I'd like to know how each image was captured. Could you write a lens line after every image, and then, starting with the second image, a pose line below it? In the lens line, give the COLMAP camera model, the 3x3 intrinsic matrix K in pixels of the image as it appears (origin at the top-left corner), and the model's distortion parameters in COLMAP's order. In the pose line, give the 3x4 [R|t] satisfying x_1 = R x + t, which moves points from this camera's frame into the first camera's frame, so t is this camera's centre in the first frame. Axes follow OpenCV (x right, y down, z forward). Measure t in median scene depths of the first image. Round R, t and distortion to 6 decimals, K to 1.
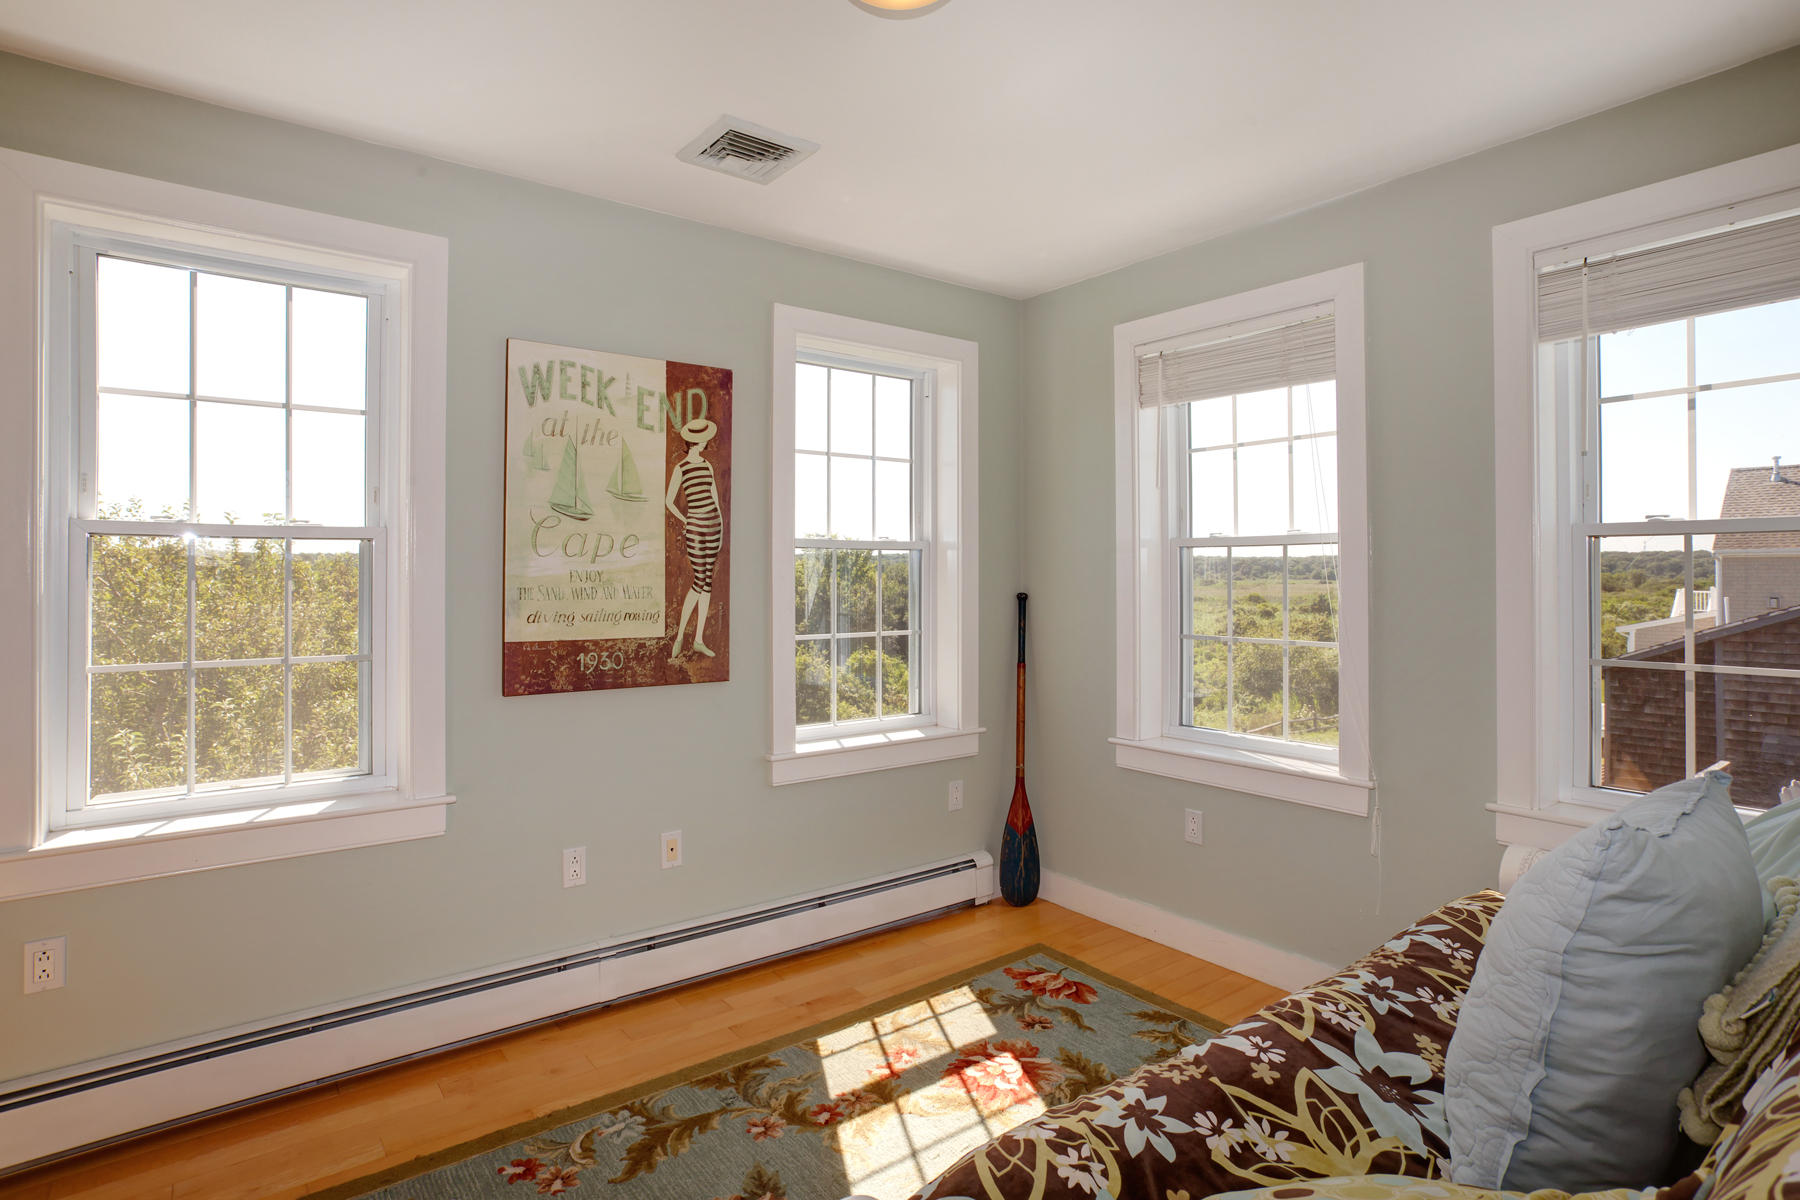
lens RADIAL K [[946.3, 0, 893.2], [0, 946.3, 569.8], [0, 0, 1]] dist [-0.010067, 0.033663]
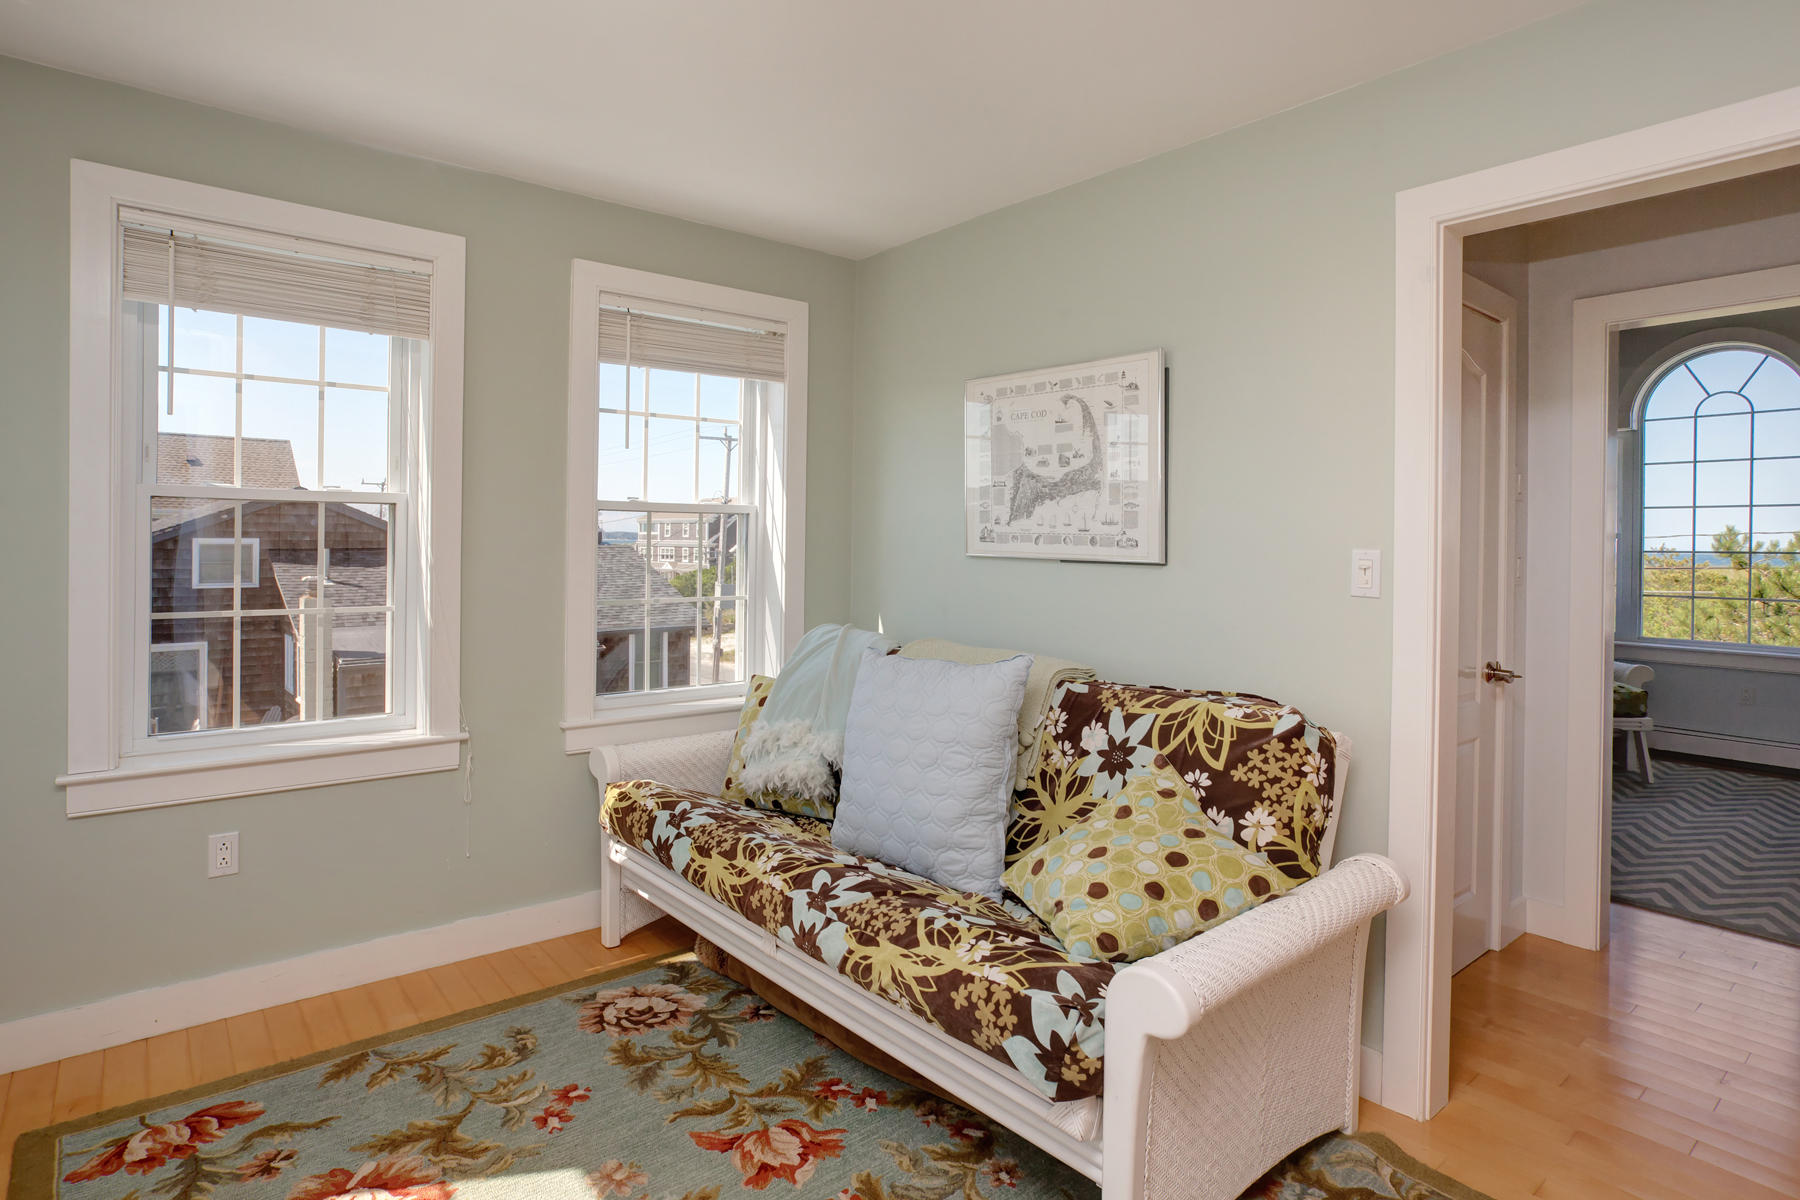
lens RADIAL K [[910.1, 0, 913.4], [0, 910.1, 550.8], [0, 0, 1]] dist [-0.044409, 0.022724]
pose [[-0.019776, 0.000440, 0.999804, -0.499644], [-0.008752, 0.999962, -0.000614, 0.017349], [-0.999766, -0.008763, -0.019771, 0.513512]]
